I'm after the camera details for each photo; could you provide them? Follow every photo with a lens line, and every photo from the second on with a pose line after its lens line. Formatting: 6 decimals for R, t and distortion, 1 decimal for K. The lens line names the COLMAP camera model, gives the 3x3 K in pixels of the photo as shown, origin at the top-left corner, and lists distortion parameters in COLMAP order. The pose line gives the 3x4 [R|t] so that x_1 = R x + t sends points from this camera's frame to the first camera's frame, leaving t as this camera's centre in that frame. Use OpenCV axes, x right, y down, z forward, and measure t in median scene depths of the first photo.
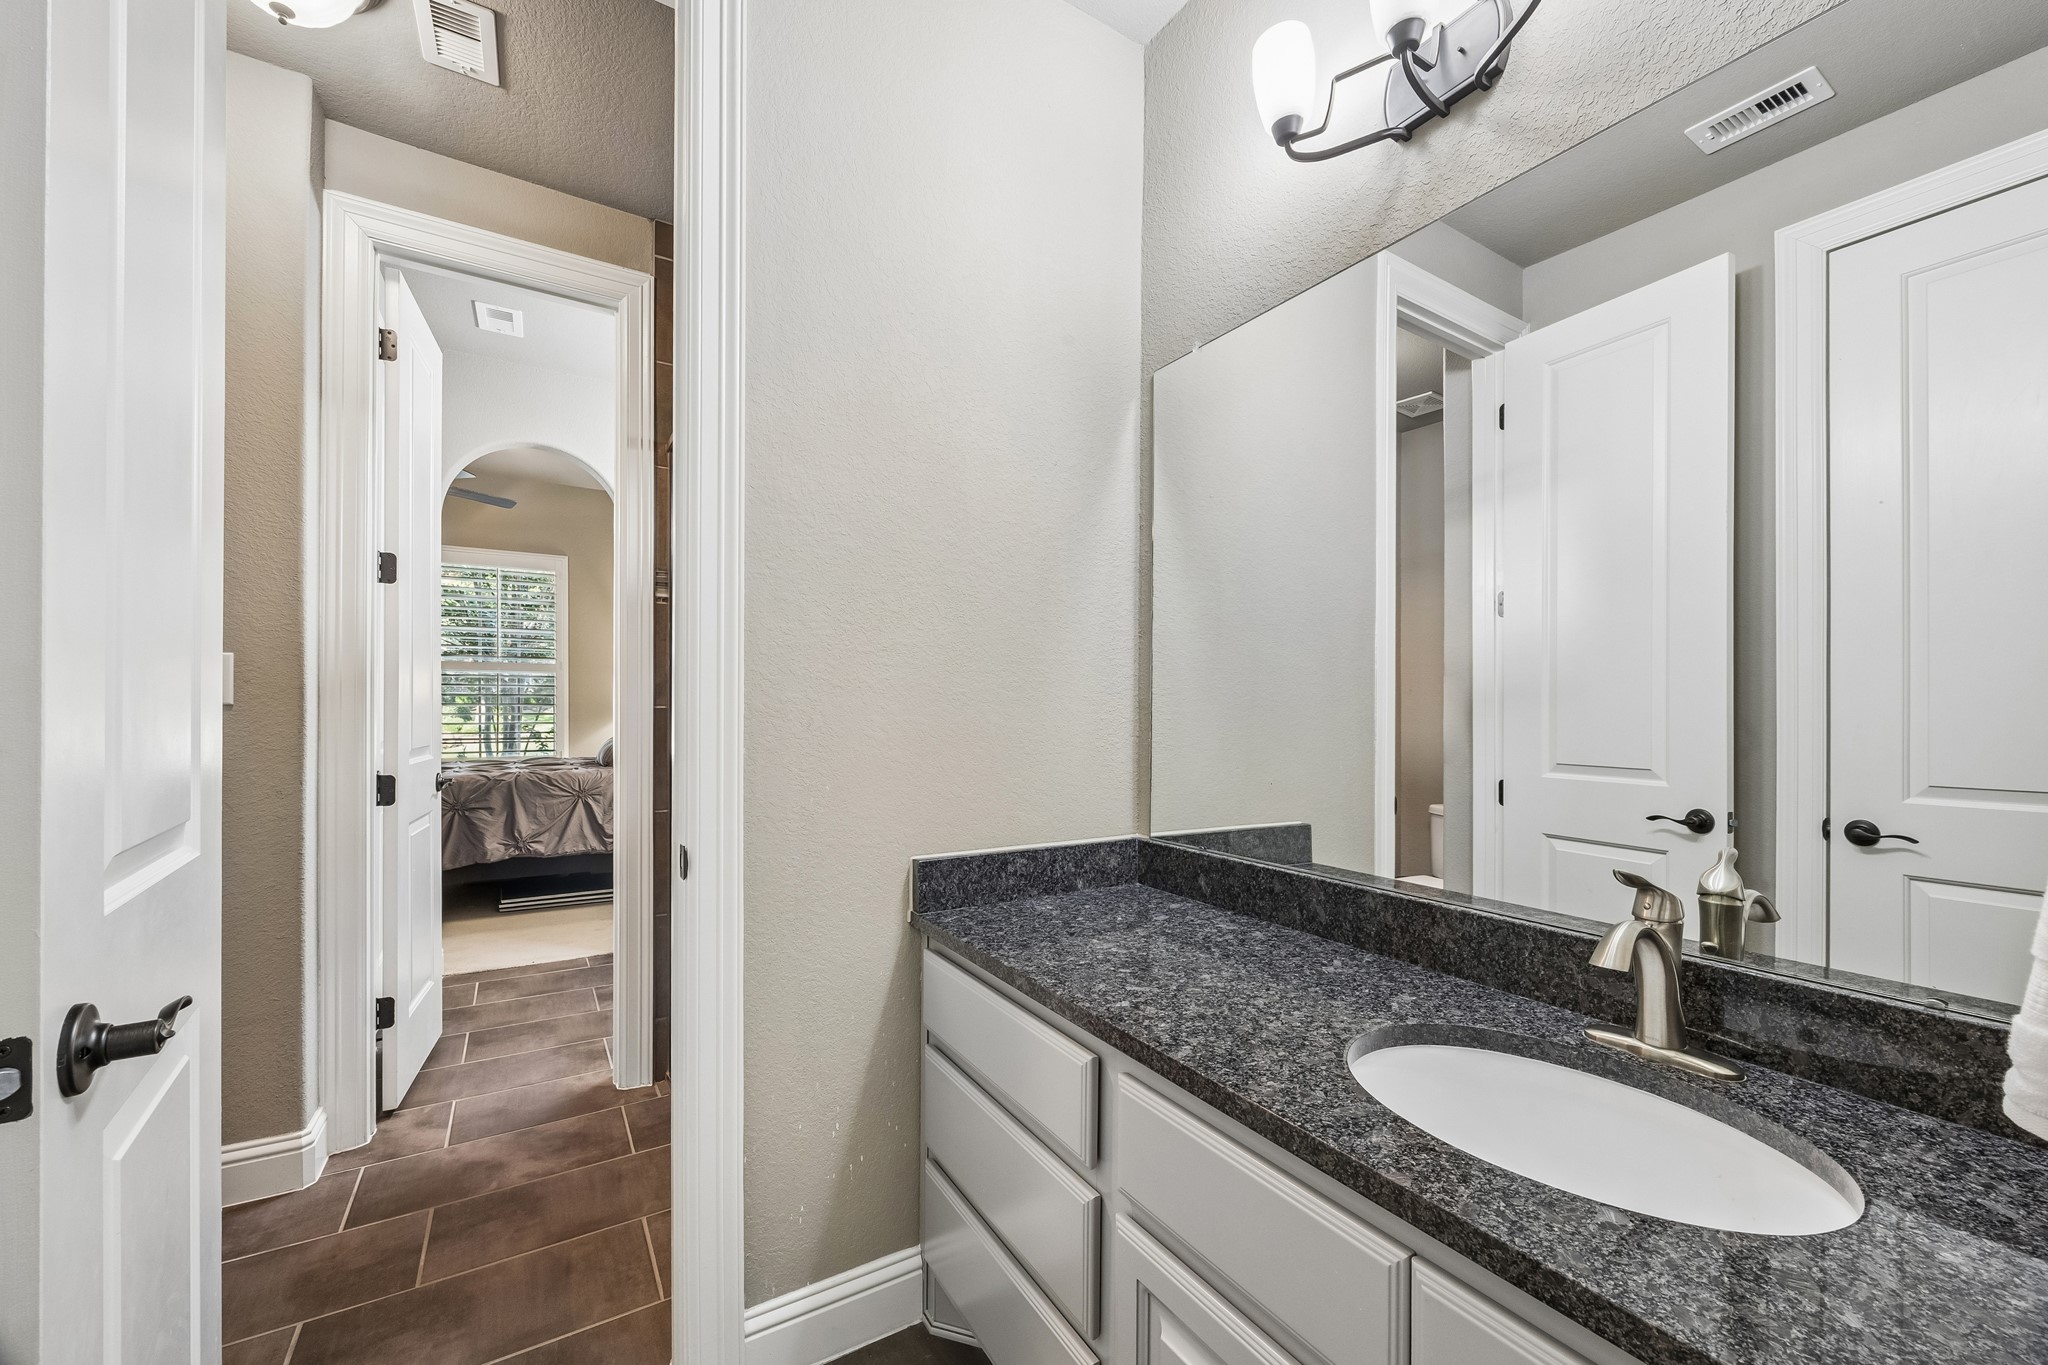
lens RADIAL K [[774.2, 0, 1029.7], [0, 774.2, 715.9], [0, 0, 1]] dist [-0.001202, -0.000141]
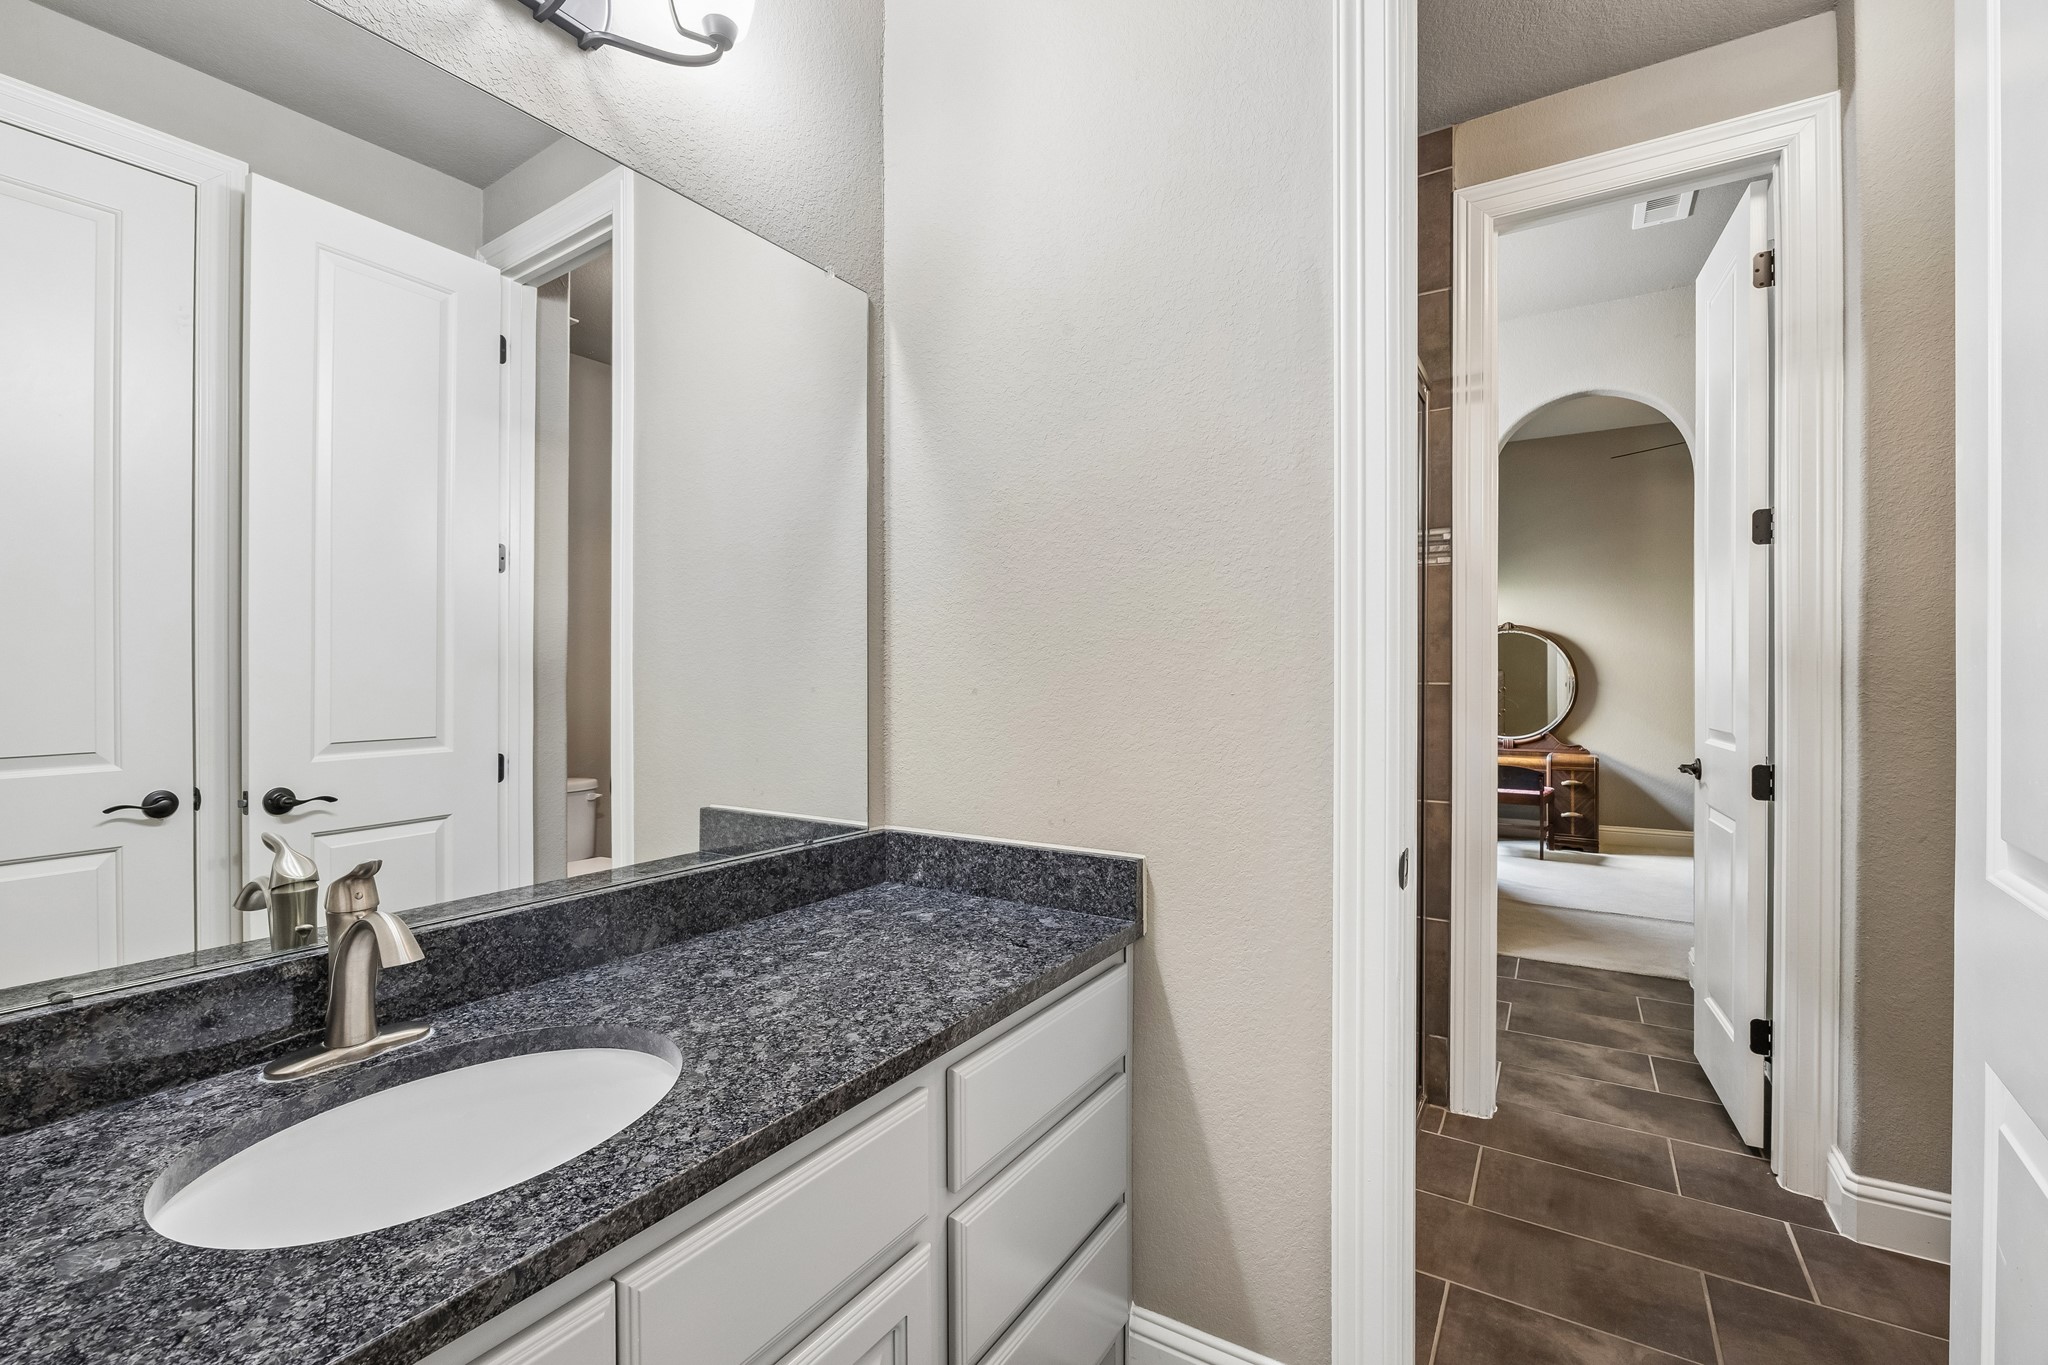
lens RADIAL K [[876.7, 0, 1024.0], [0, 876.7, 682.5], [0, 0, 1]] dist [0.001933, 0.000382]
pose [[-0.422097, -0.003781, 0.906543, -0.838481], [-0.004183, 0.999989, 0.002223, -0.008080], [-0.906541, -0.002853, -0.422109, 1.314069]]
